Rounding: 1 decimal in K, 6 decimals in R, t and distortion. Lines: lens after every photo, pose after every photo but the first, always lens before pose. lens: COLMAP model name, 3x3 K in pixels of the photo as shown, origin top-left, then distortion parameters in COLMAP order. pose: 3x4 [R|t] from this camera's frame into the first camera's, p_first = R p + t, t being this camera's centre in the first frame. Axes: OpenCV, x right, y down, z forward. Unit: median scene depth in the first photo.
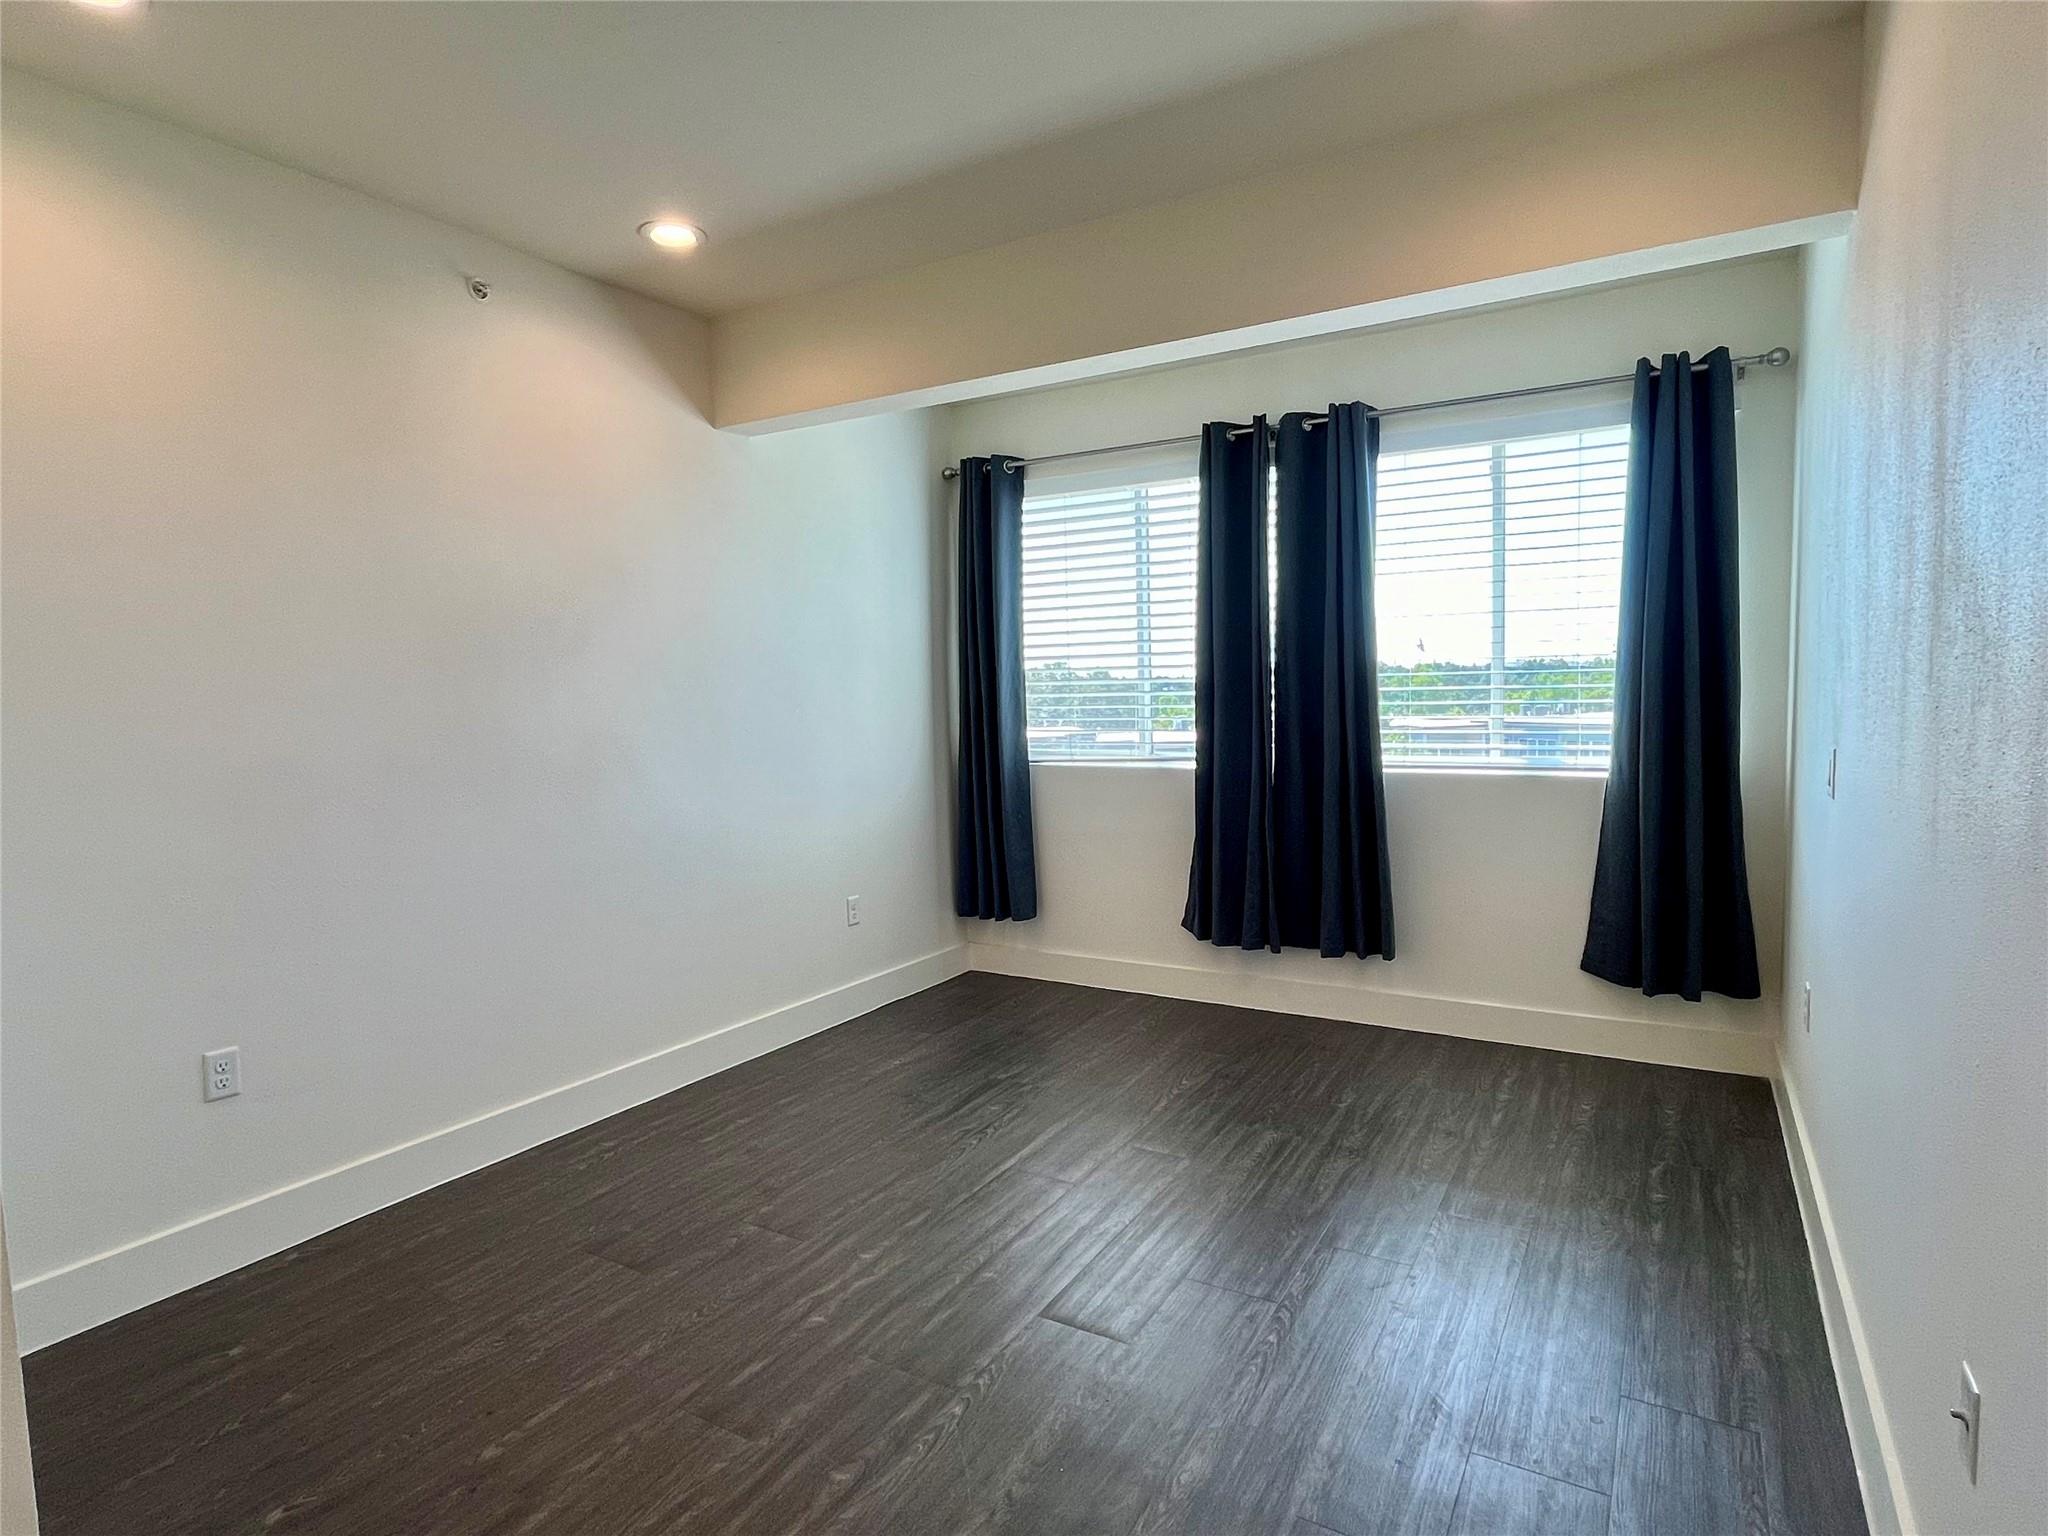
lens RADIAL K [[1087.5, 0, 1023.7], [0, 1087.5, 767.4], [0, 0, 1]] dist [-0.000834, 0.000659]
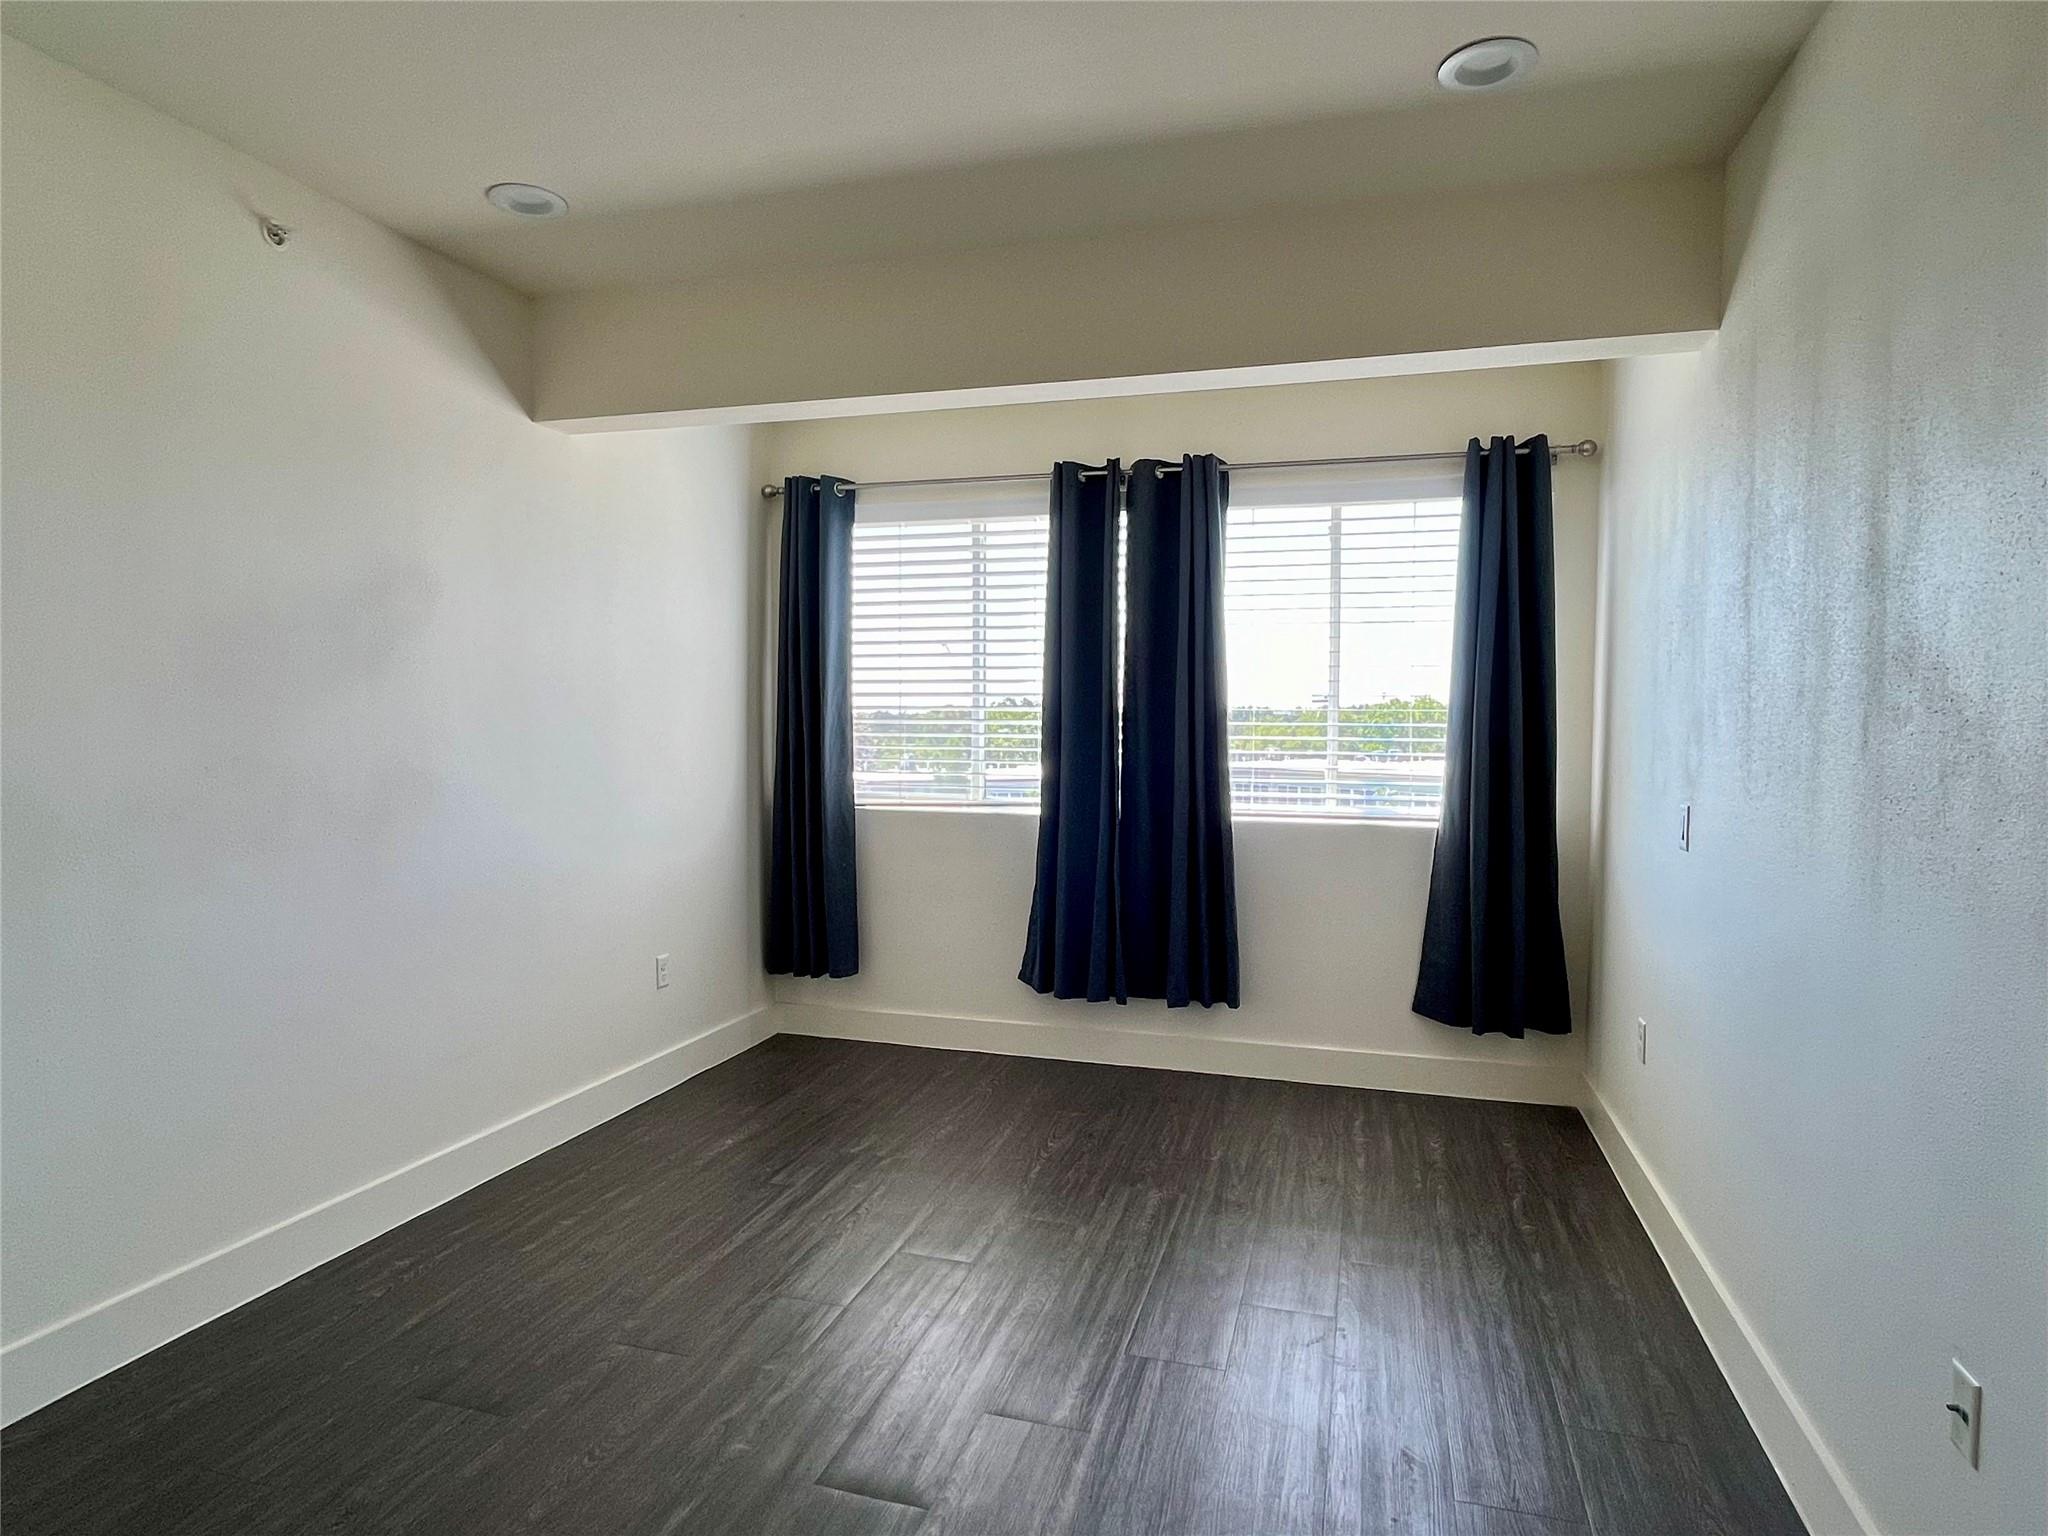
lens RADIAL K [[1142.5, 0, 1023.1], [0, 1142.5, 766.8], [0, 0, 1]] dist [-0.003360, 0.001706]
pose [[0.969863, 0.018924, 0.242915, -0.124797], [-0.010266, 0.999268, -0.036860, -0.004559], [-0.243435, 0.033256, 0.969347, 0.022766]]
